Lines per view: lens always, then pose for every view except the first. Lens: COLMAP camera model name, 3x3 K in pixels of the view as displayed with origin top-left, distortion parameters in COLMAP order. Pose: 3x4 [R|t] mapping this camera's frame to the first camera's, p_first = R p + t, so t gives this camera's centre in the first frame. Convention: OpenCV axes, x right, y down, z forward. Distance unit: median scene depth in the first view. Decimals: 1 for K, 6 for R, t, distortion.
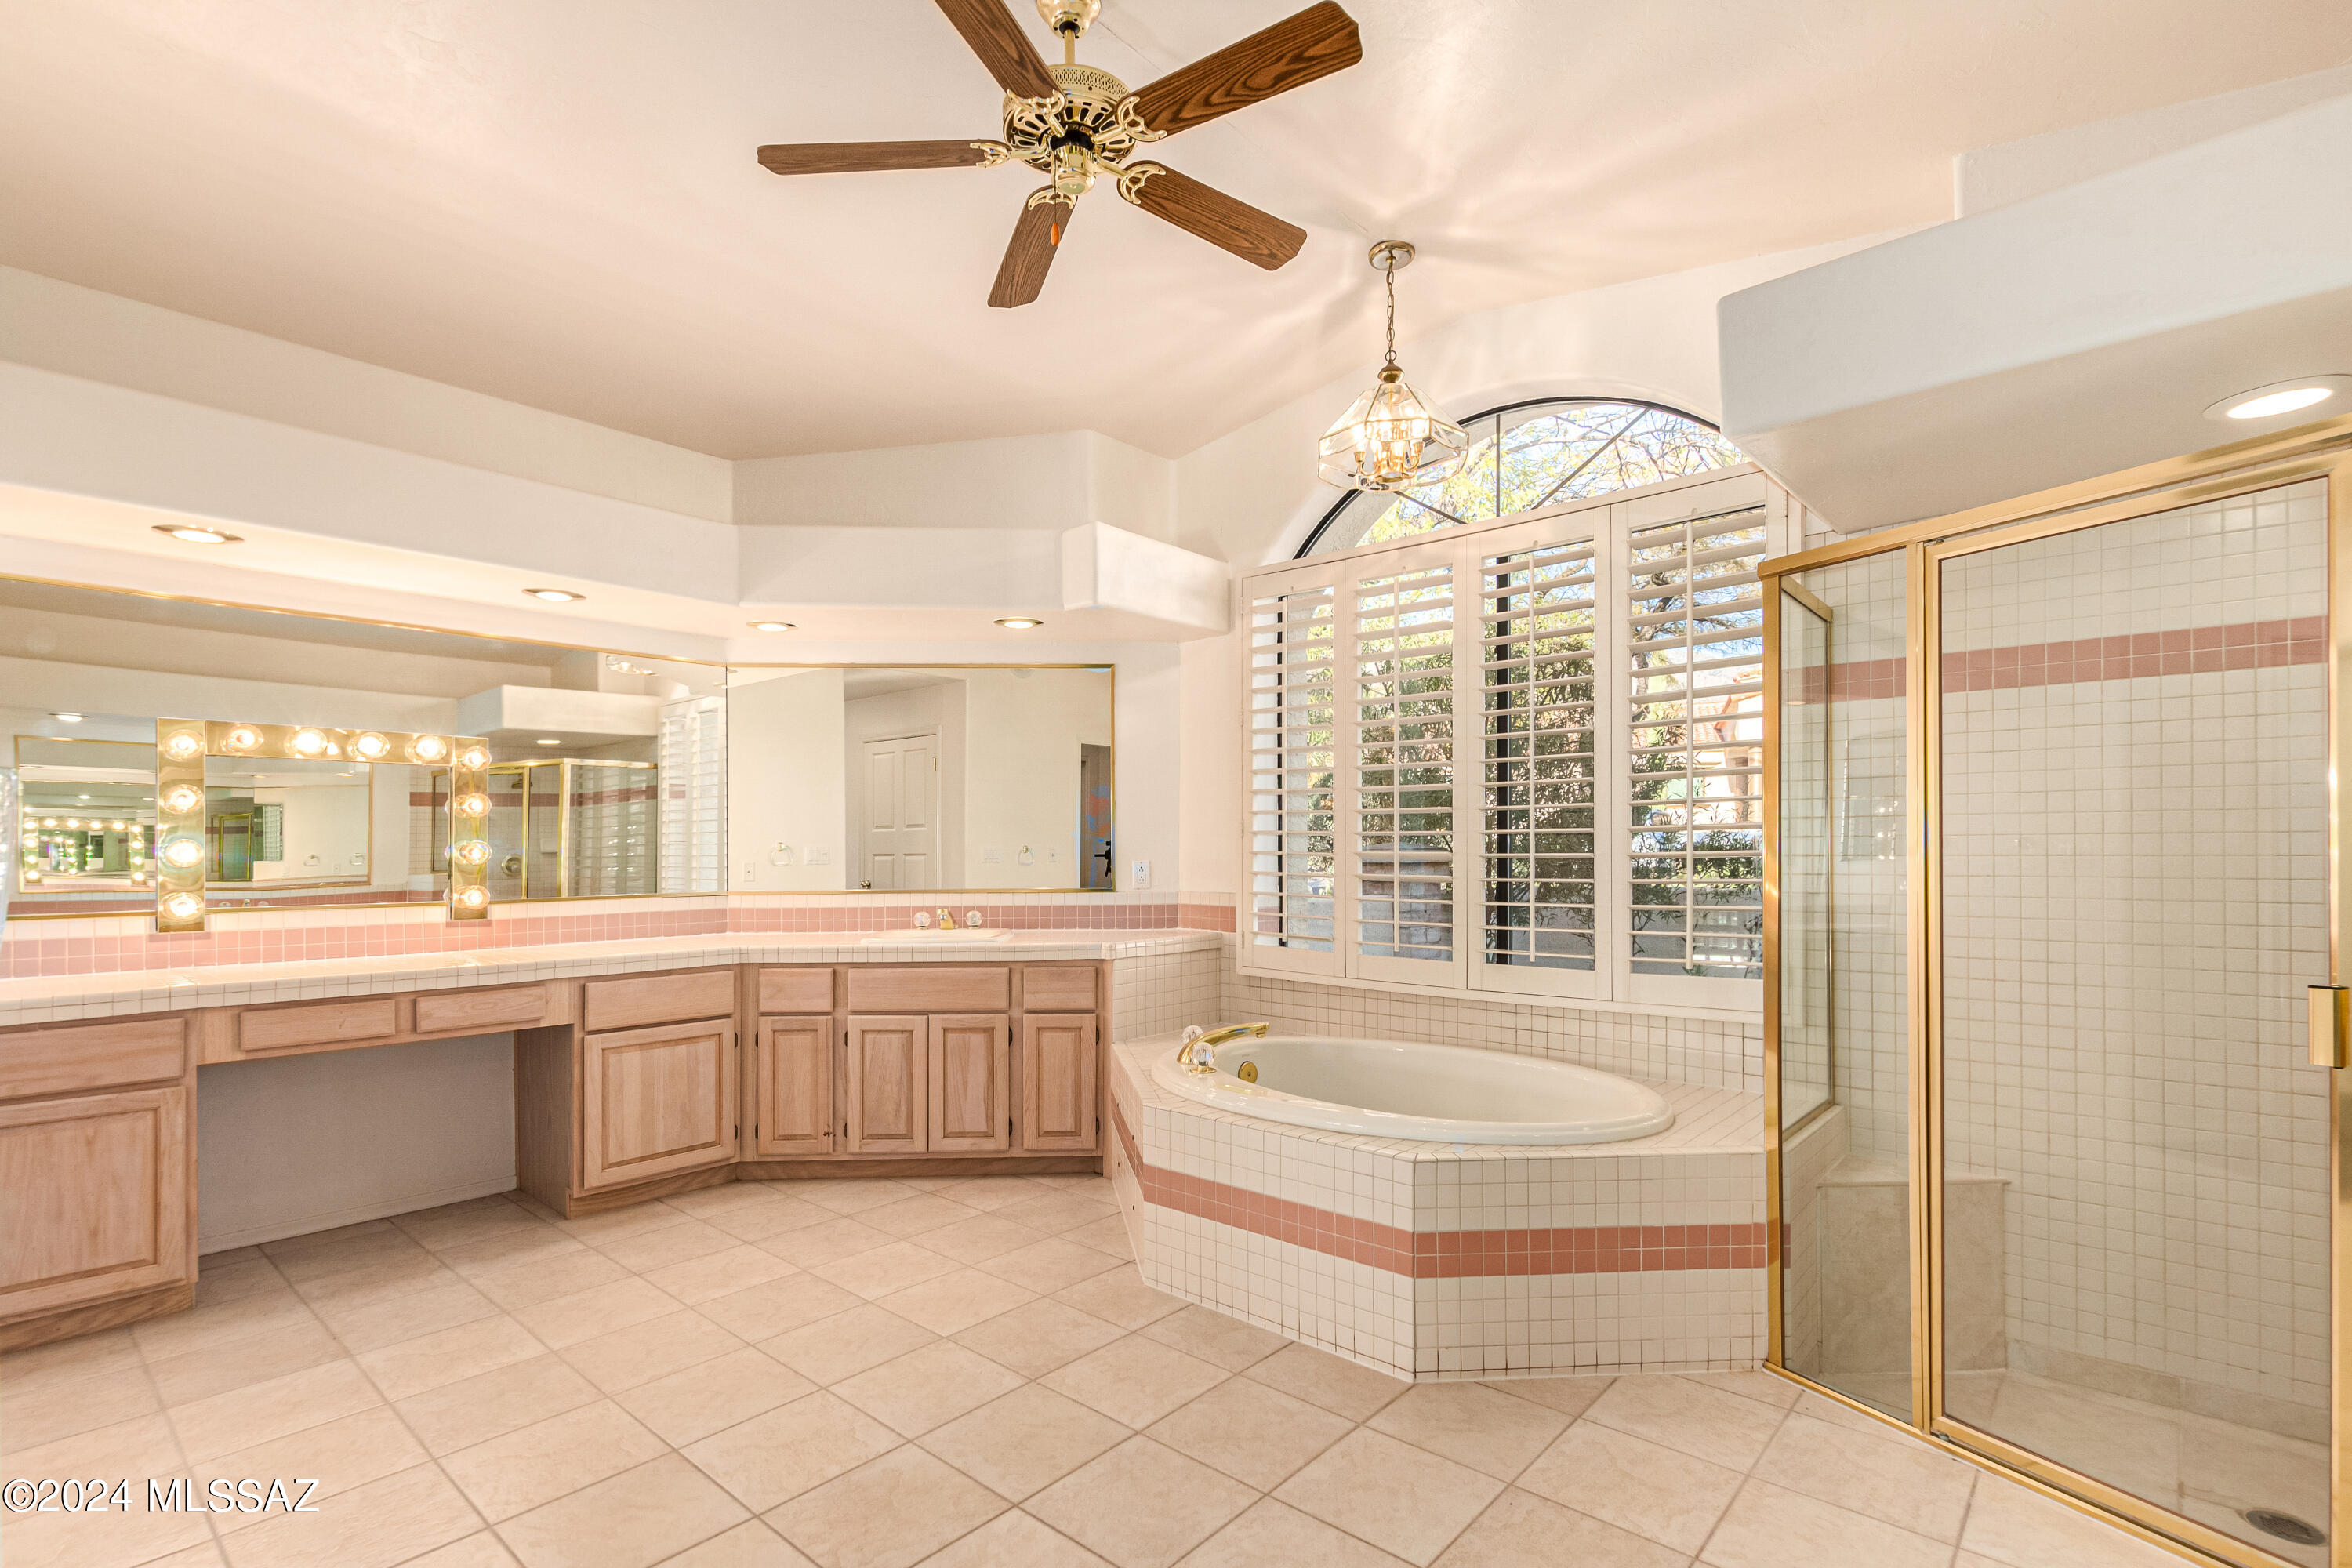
lens RADIAL K [[1082.1, 0, 1185.1], [0, 1082.1, 831.8], [0, 0, 1]] dist [0.002921, 0.000107]
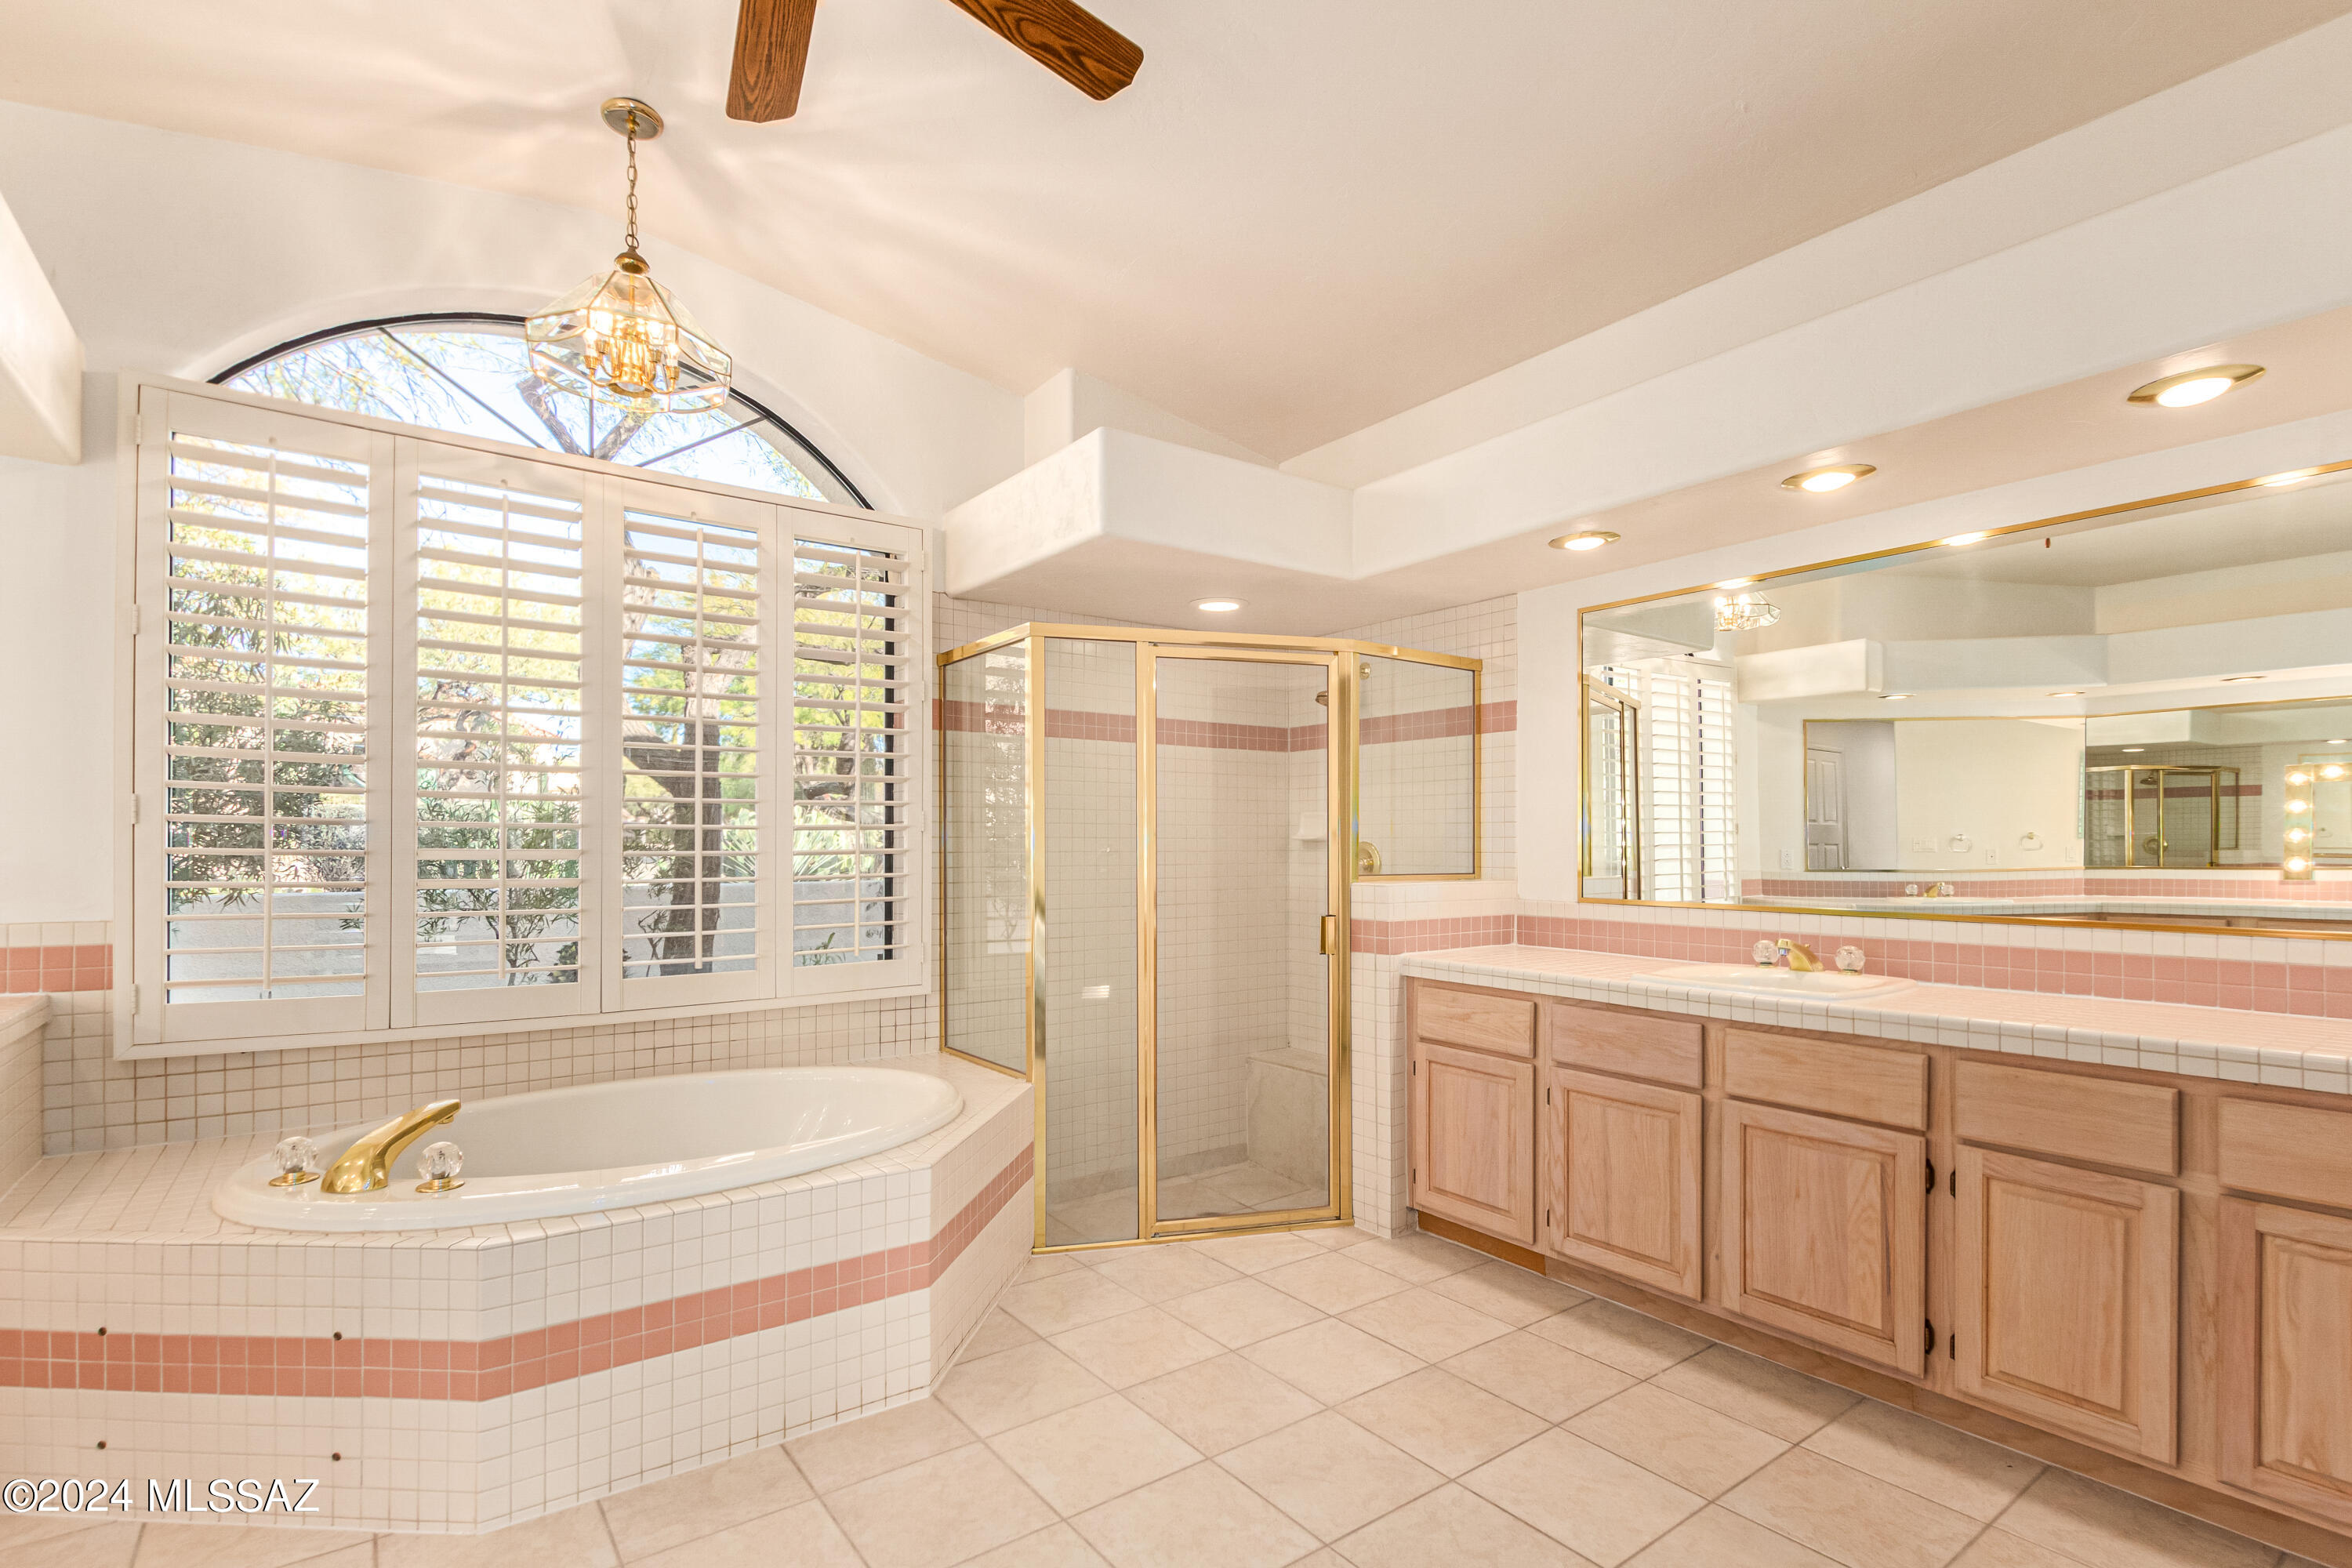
lens RADIAL K [[1090.4, 0, 1170.4], [0, 1090.4, 817.3], [0, 0, 1]] dist [0.002731, -0.000427]
pose [[0.214529, 0.032600, 0.976173, -0.694636], [-0.017820, 0.999407, -0.029459, 0.016502], [-0.976555, -0.011075, 0.214983, 0.570792]]
